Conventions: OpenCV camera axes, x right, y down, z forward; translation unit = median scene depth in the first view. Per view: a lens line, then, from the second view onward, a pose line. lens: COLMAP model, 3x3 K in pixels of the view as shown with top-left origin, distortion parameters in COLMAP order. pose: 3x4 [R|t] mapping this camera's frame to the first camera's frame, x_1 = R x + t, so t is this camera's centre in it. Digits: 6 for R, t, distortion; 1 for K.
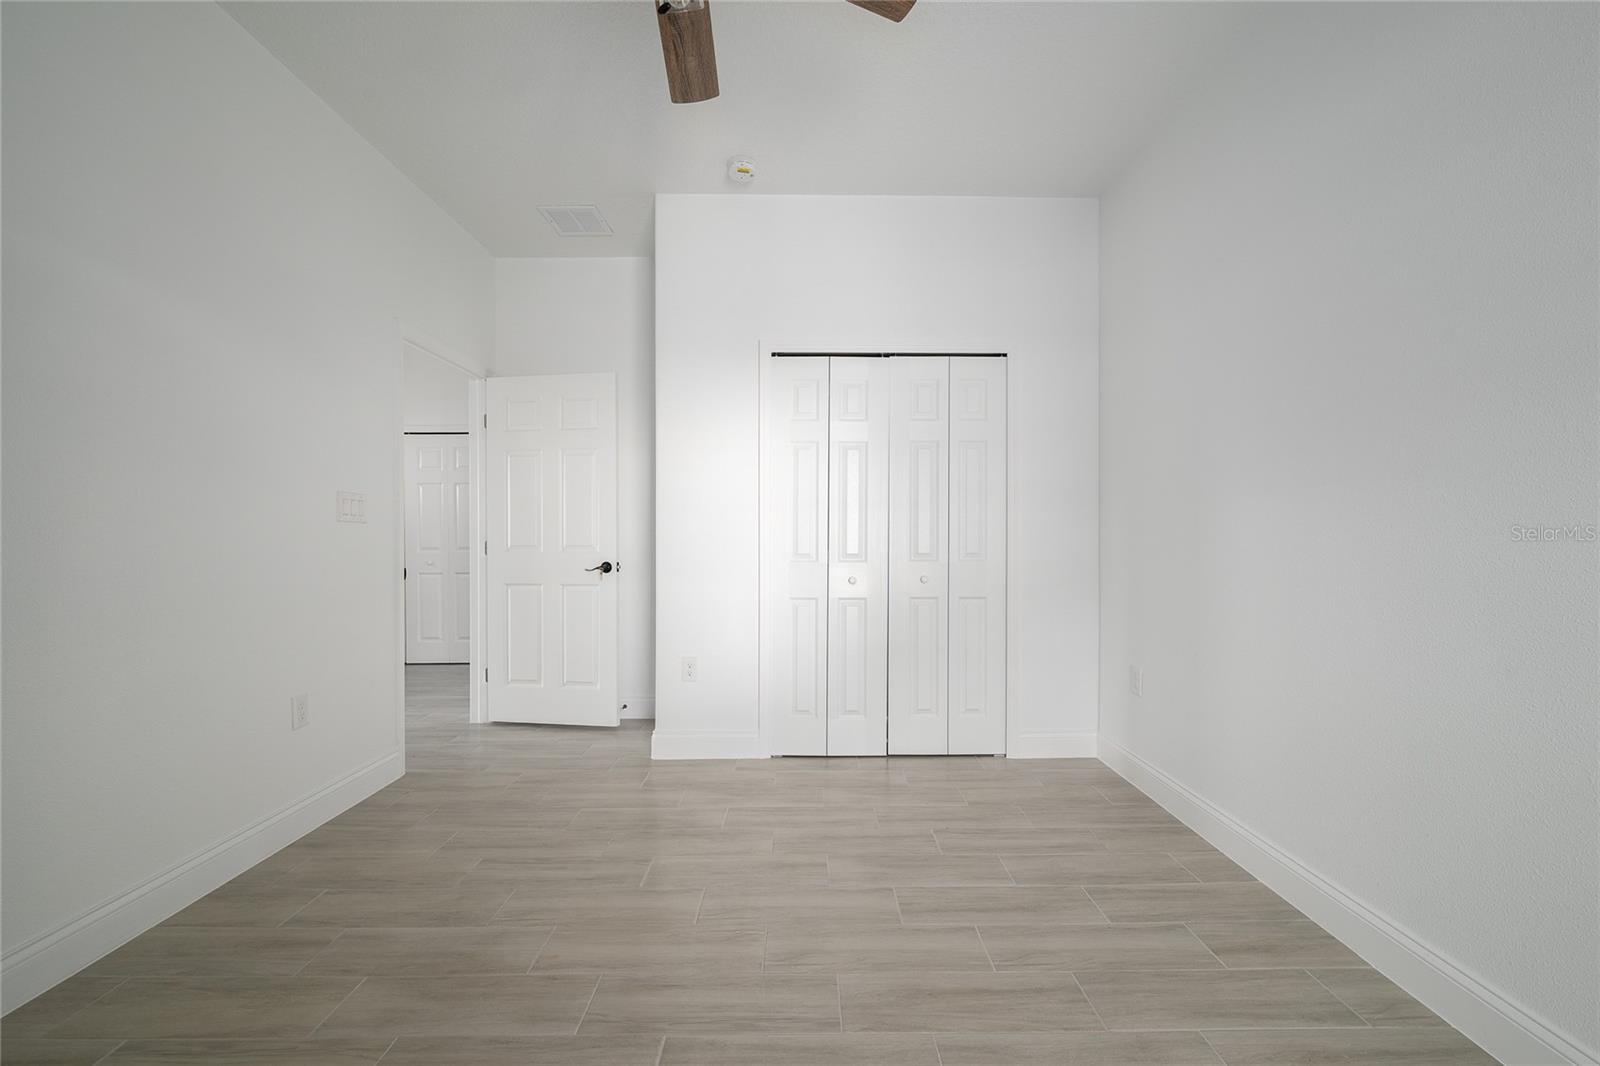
lens RADIAL K [[633.2, 0, 808.1], [0, 633.2, 537.5], [0, 0, 1]] dist [-0.001770, -0.000248]
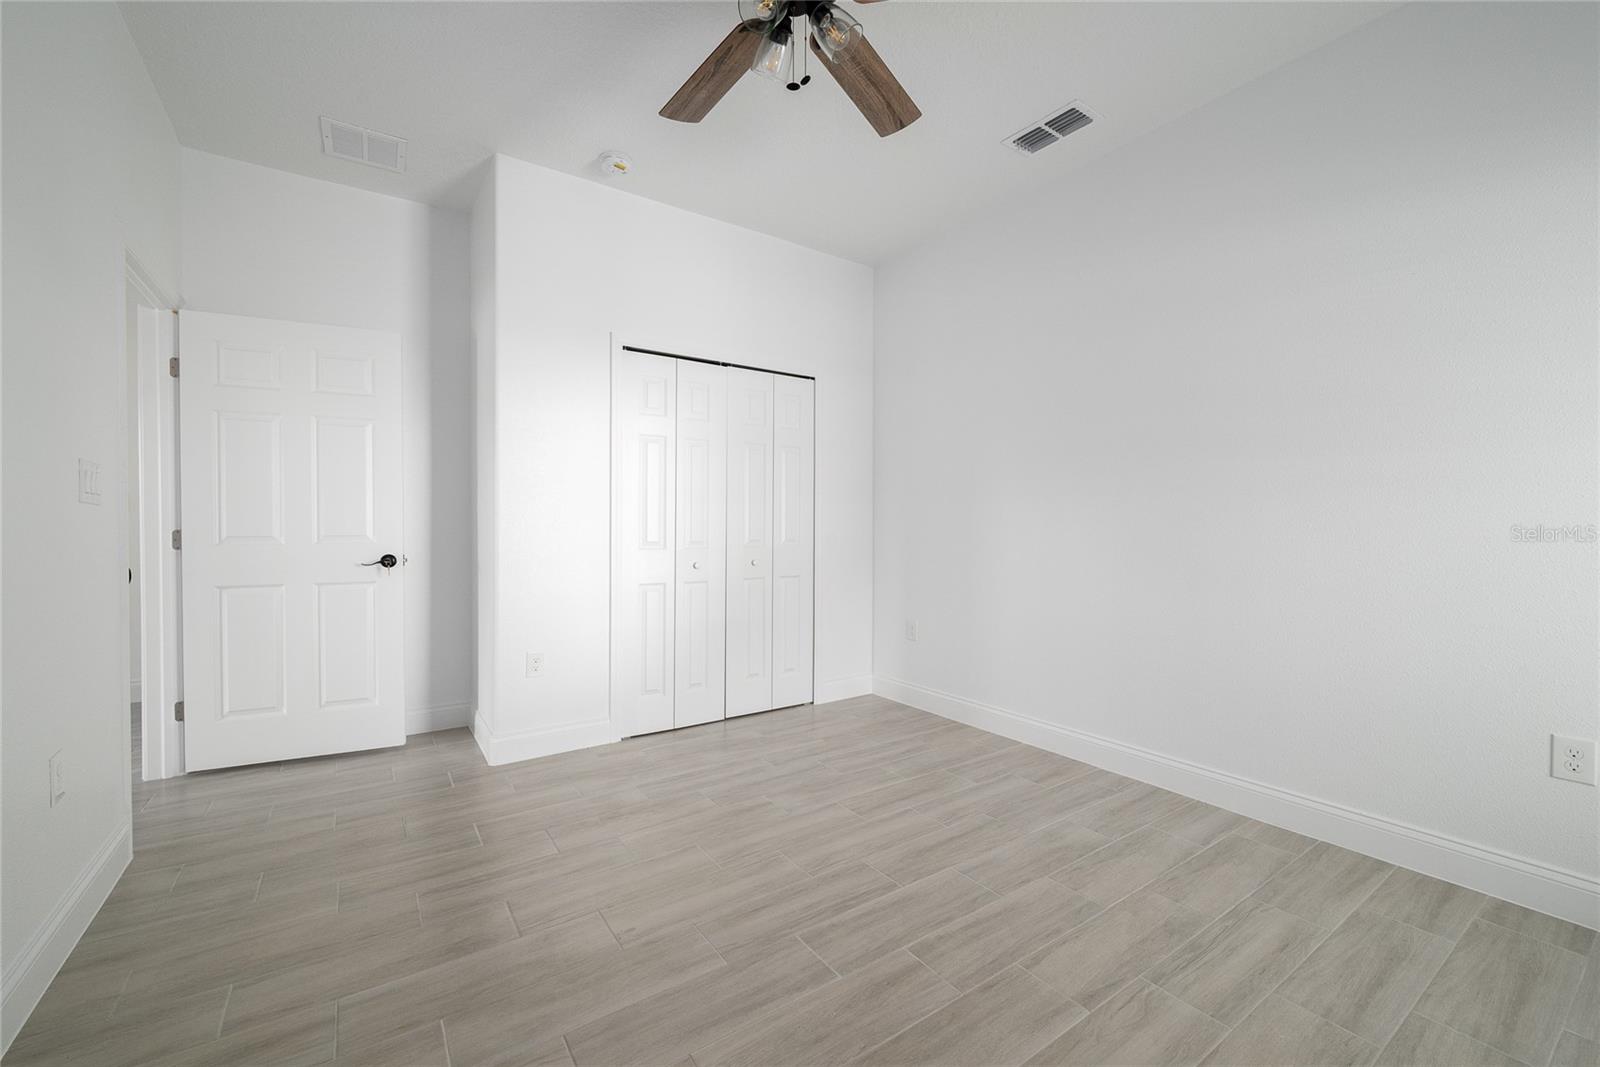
lens RADIAL K [[627.6, 0, 788.0], [0, 627.6, 531.2], [0, 0, 1]] dist [-0.000770, -0.000045]
pose [[0.839012, -0.002011, 0.544109, -0.430256], [-0.002155, 0.999973, 0.007020, 0.000156], [-0.544108, -0.007062, 0.838985, -0.000698]]
